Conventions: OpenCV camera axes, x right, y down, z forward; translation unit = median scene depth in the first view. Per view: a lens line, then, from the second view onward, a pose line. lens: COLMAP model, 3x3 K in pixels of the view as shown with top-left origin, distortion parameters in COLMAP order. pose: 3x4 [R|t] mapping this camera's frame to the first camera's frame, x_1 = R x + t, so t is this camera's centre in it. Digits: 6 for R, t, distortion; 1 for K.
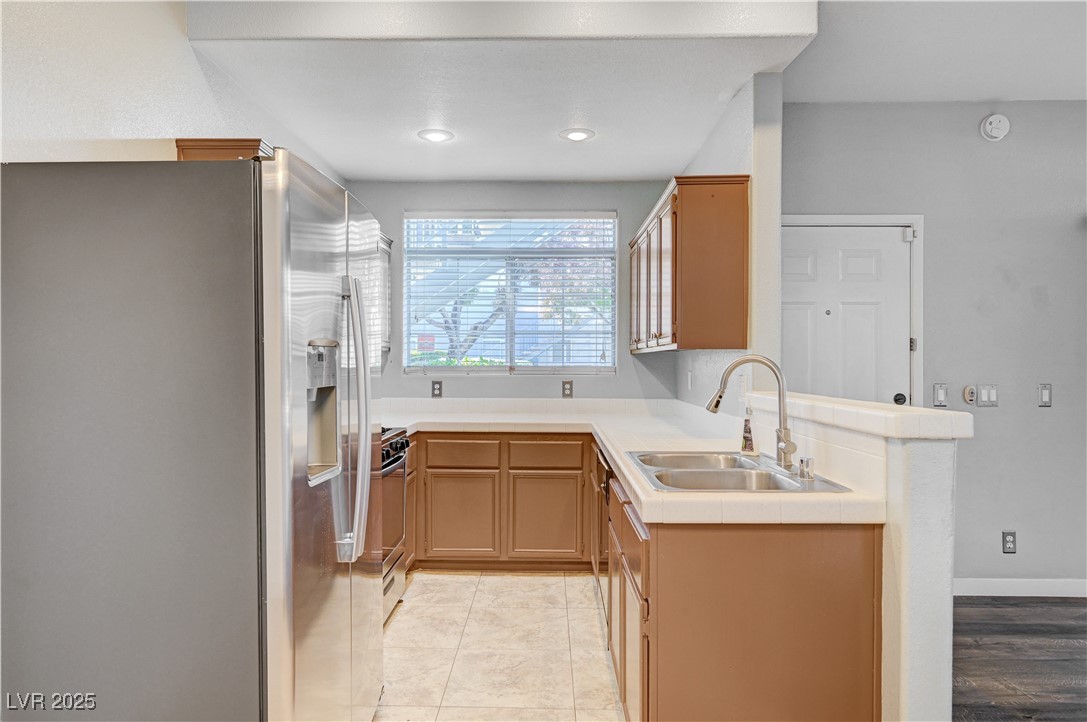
lens RADIAL K [[662.8, 0, 543.5], [0, 662.8, 361.0], [0, 0, 1]] dist [-0.000794, -0.000230]
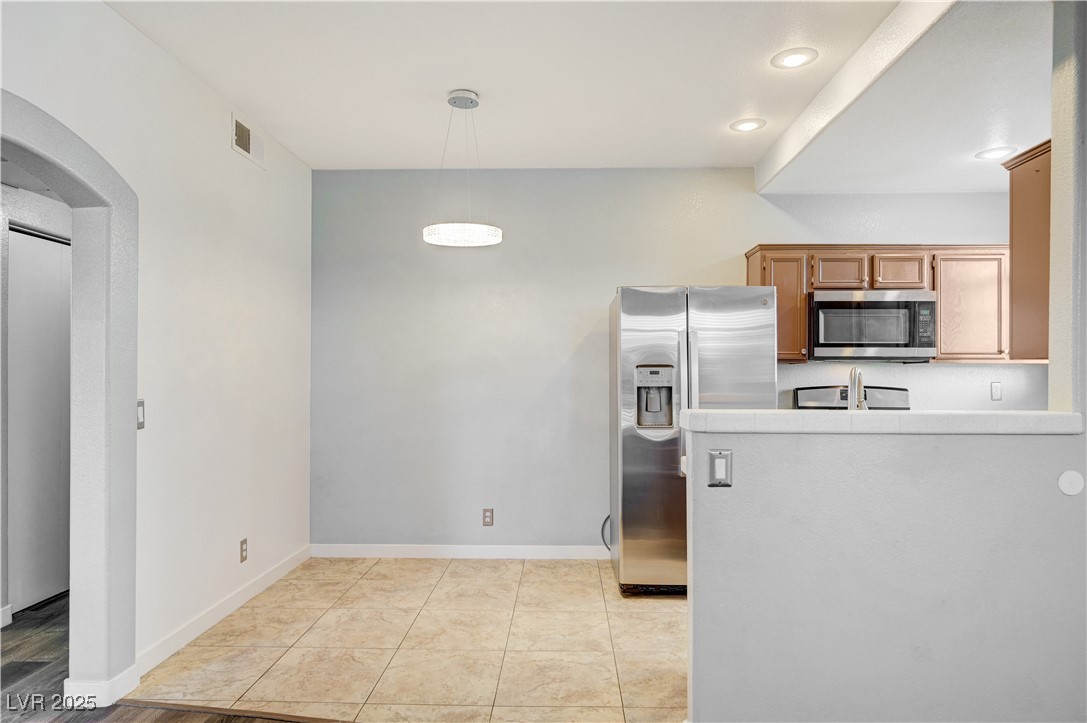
lens RADIAL K [[646.0, 0, 547.1], [0, 646.0, 368.7], [0, 0, 1]] dist [-0.000549, 0.000275]
pose [[-0.016085, -0.012394, -0.999794, 0.675678], [0.000539, 0.999923, -0.012404, 0.002924], [0.999870, -0.000738, -0.016077, 0.259587]]
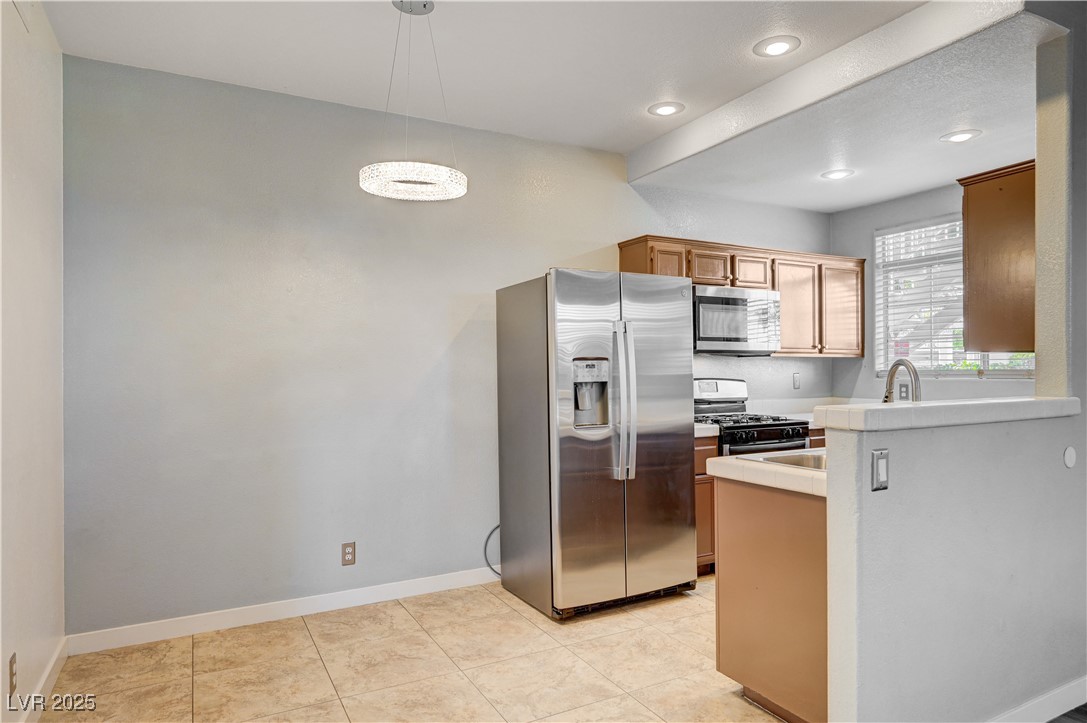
lens RADIAL K [[653.8, 0, 544.4], [0, 653.8, 366.3], [0, 0, 1]] dist [-0.000664, -0.000740]
pose [[0.482065, -0.009462, -0.876084, 0.482065], [0.009500, 0.999939, -0.005572, 0.001646], [0.876084, -0.005637, 0.482125, -0.013821]]
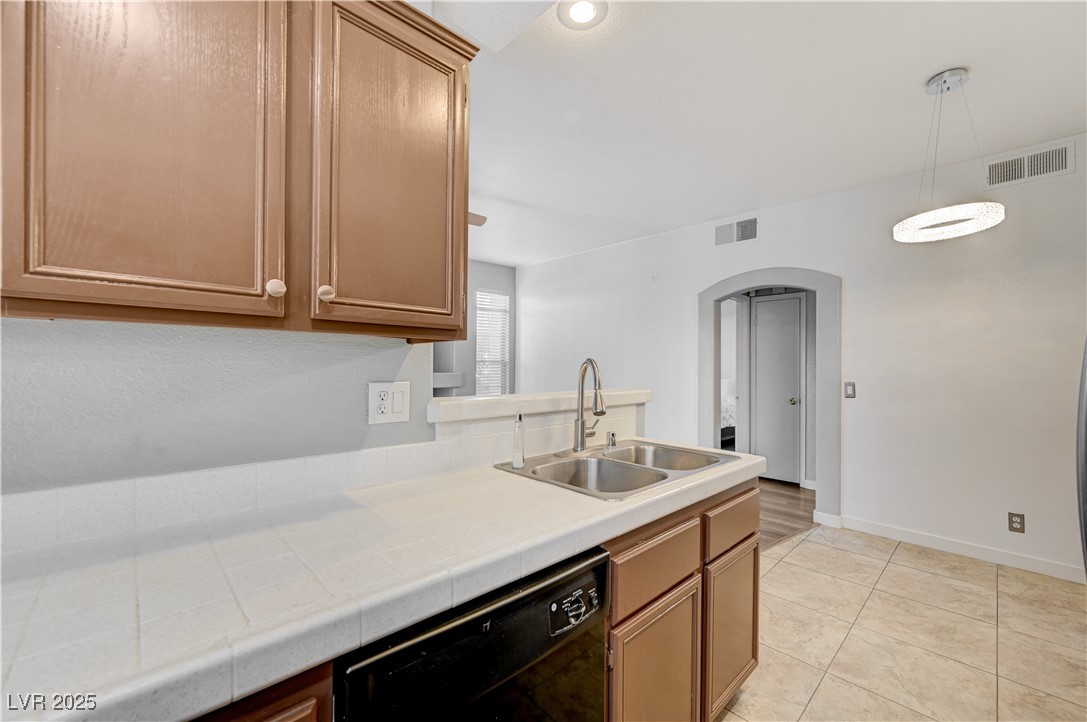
lens RADIAL K [[436.4, 0, 551.1], [0, 436.4, 369.3], [0, 0, 1]] dist [0.002885, -0.000215]
pose [[-0.704144, -0.009937, 0.709987, -0.079834], [-0.010363, 0.999939, 0.003718, 0.003278], [-0.709981, -0.004740, -0.704205, 0.775700]]
